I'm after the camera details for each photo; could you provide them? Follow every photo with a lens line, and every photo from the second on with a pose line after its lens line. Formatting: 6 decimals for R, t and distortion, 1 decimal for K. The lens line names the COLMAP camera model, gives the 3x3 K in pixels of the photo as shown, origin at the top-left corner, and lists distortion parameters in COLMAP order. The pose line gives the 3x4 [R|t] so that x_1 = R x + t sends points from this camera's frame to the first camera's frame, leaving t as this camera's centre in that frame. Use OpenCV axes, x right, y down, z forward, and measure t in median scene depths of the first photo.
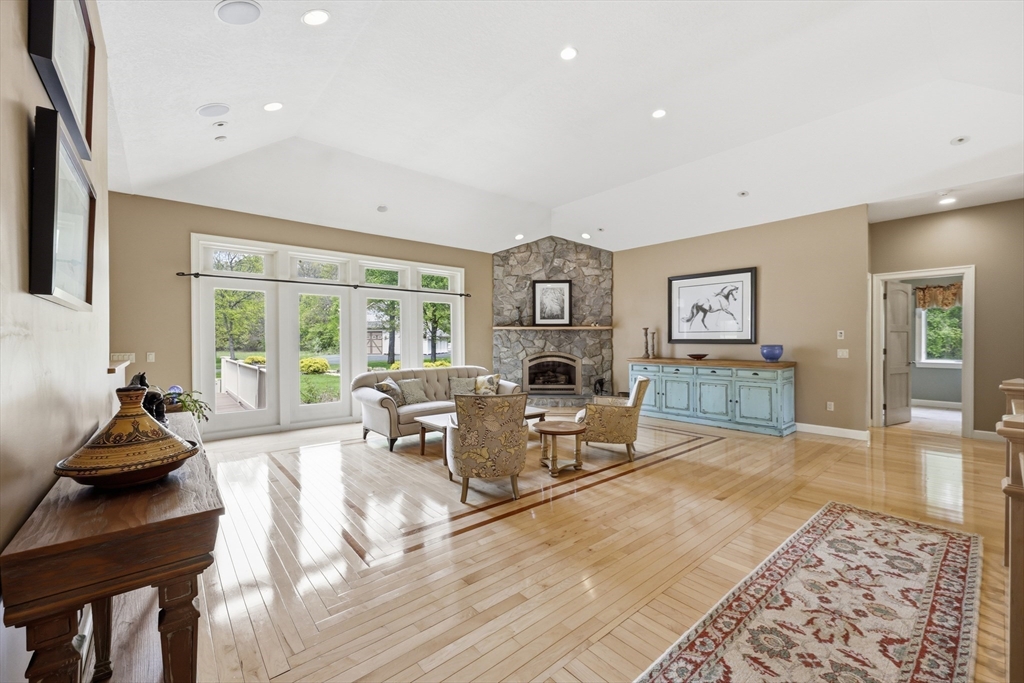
lens RADIAL K [[417.1, 0, 508.1], [0, 417.1, 342.3], [0, 0, 1]] dist [-0.001142, -0.000095]
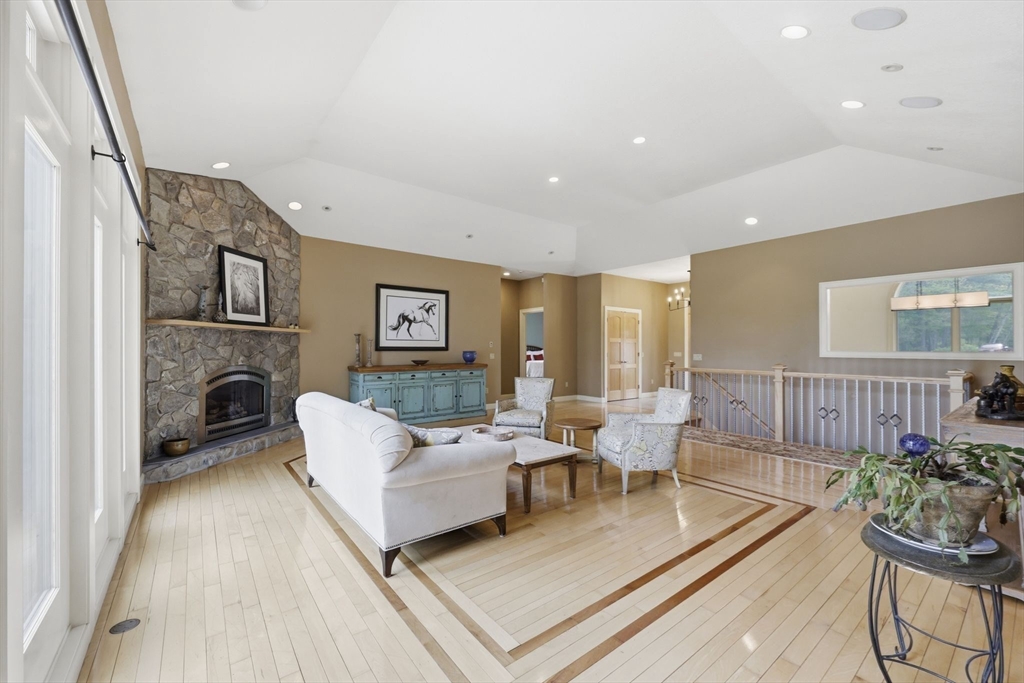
lens RADIAL K [[417.1, 0, 511.9], [0, 417.1, 343.9], [0, 0, 1]] dist [-0.001142, -0.000095]
pose [[0.033617, 0.012540, 0.999356, -0.580355], [0.005739, 0.999902, -0.012740, 0.000484], [-0.999418, 0.006163, 0.033542, 0.649321]]
